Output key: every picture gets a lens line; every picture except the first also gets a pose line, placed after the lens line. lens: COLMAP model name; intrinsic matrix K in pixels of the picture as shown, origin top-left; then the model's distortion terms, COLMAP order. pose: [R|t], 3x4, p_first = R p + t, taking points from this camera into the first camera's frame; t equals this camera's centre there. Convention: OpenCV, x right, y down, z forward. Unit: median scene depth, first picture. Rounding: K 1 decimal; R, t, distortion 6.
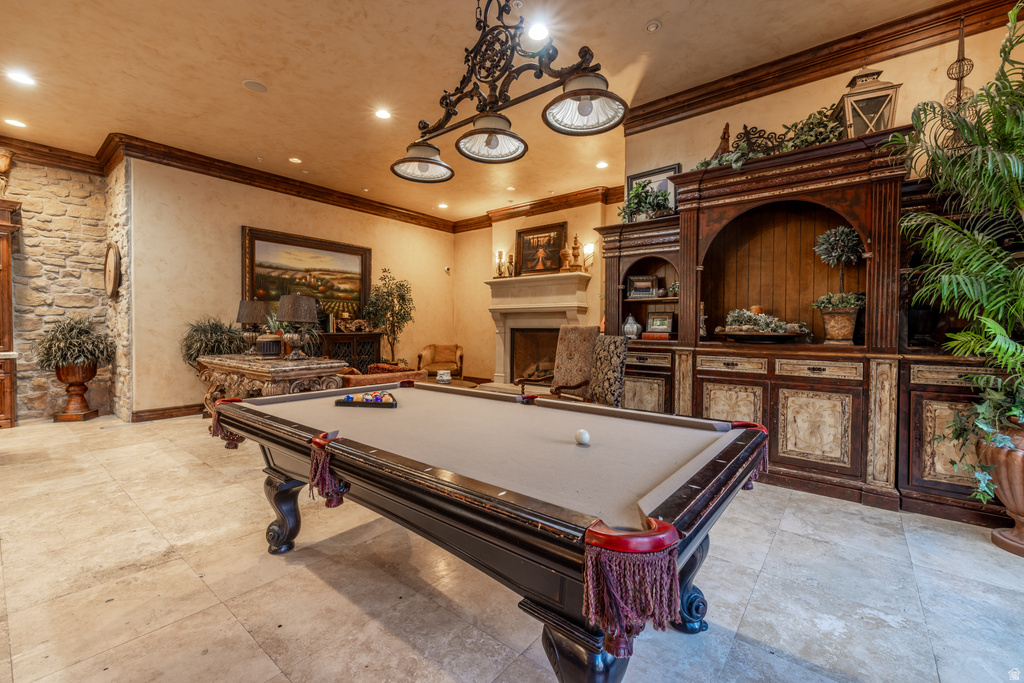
lens RADIAL K [[426.2, 0, 513.4], [0, 426.2, 336.1], [0, 0, 1]] dist [-0.000349, -0.000290]
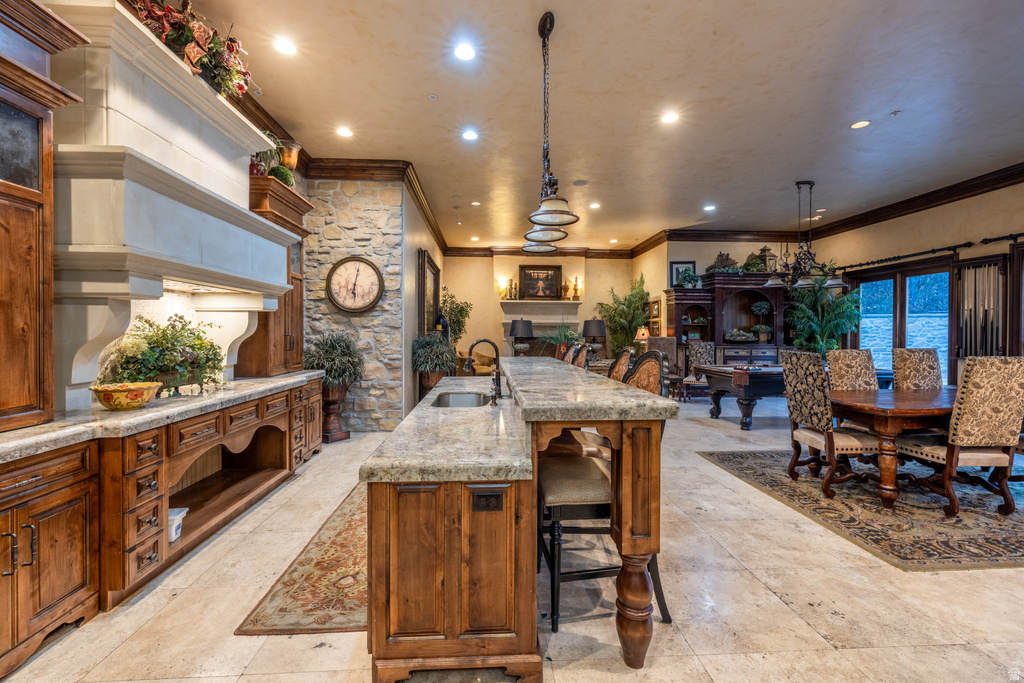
lens RADIAL K [[426.2, 0, 510.5], [0, 426.2, 338.6], [0, 0, 1]] dist [-0.000349, -0.000290]
pose [[0.740998, -0.011177, 0.671414, -0.963554], [0.014561, 0.999894, 0.000576, -0.016410], [-0.671349, 0.009350, 0.741082, 0.018736]]
